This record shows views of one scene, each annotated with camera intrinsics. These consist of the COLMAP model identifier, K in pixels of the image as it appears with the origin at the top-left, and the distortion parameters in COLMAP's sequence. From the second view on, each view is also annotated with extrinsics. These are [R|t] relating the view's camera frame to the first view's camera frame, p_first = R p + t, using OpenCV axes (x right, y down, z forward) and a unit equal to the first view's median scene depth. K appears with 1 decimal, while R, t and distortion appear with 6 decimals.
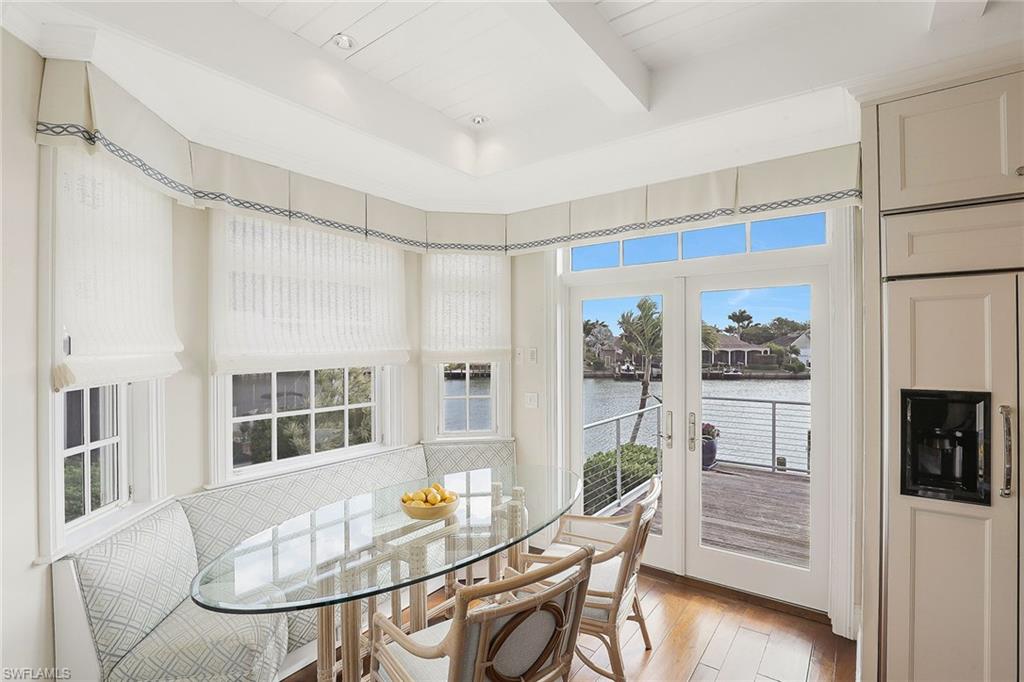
lens RADIAL K [[464.0, 0, 517.7], [0, 464.0, 348.3], [0, 0, 1]] dist [-0.028081, 0.002963]
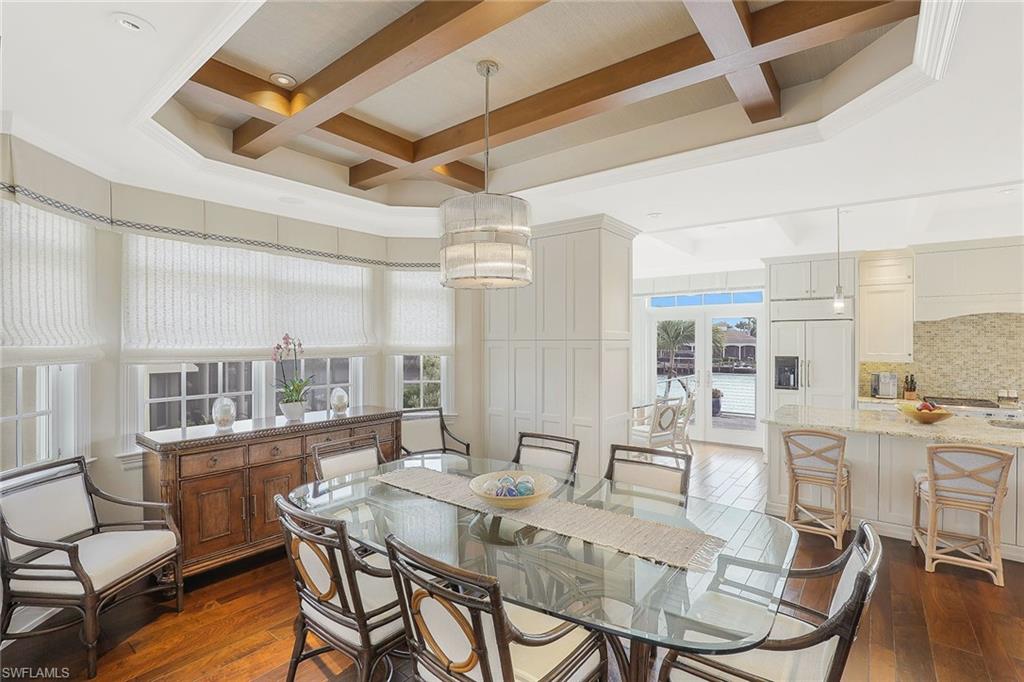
lens RADIAL K [[464.0, 0, 518.3], [0, 464.0, 341.0], [0, 0, 1]] dist [-0.028081, 0.002963]
pose [[0.999797, 0.007866, -0.018529, -0.257520], [-0.007879, 0.999969, -0.000666, 0.000040], [0.018523, 0.000812, 0.999828, -0.647189]]
